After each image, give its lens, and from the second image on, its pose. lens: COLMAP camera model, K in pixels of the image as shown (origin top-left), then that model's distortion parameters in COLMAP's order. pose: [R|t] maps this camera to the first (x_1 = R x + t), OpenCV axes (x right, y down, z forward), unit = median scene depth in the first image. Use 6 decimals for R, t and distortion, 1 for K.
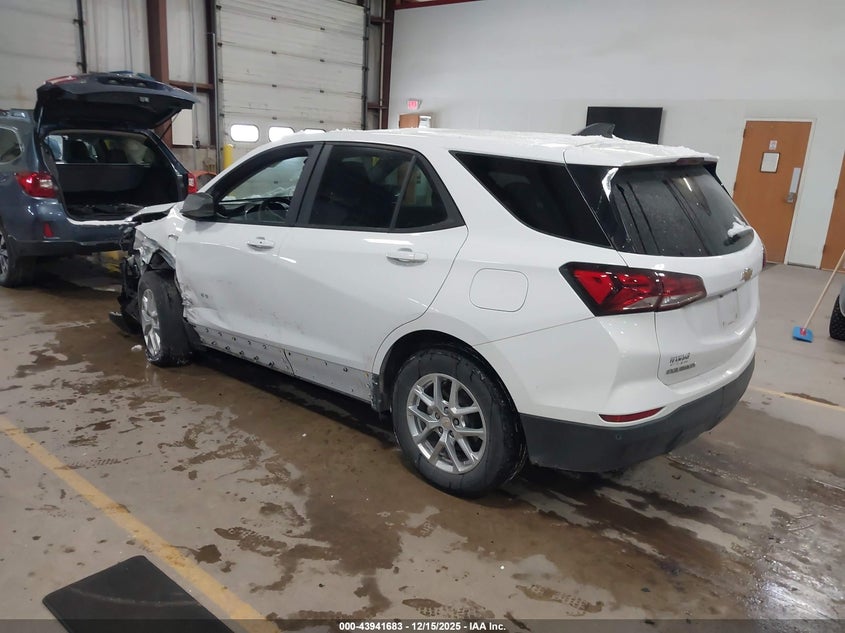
lens RADIAL K [[645.1, 0, 422.5], [0, 645.1, 316.5], [0, 0, 1]] dist [-0.002122, -0.001093]
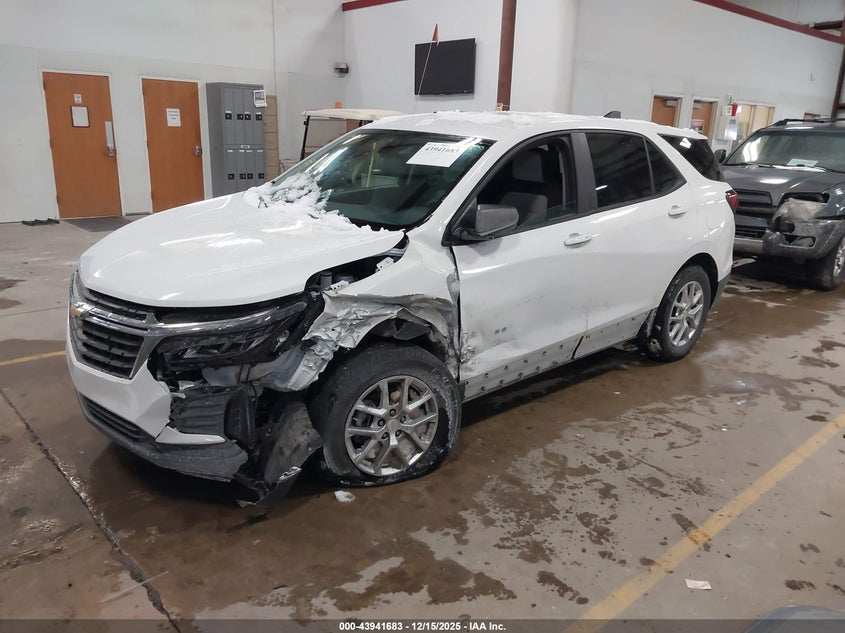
lens RADIAL K [[657.1, 0, 422.5], [0, 657.1, 316.5], [0, 0, 1]] dist [0.004755, 0.001692]
pose [[0.154613, -0.318234, 0.935319, -1.033859], [0.238001, 0.930821, 0.277360, -0.278245], [-0.958880, 0.179723, 0.219657, 0.851034]]
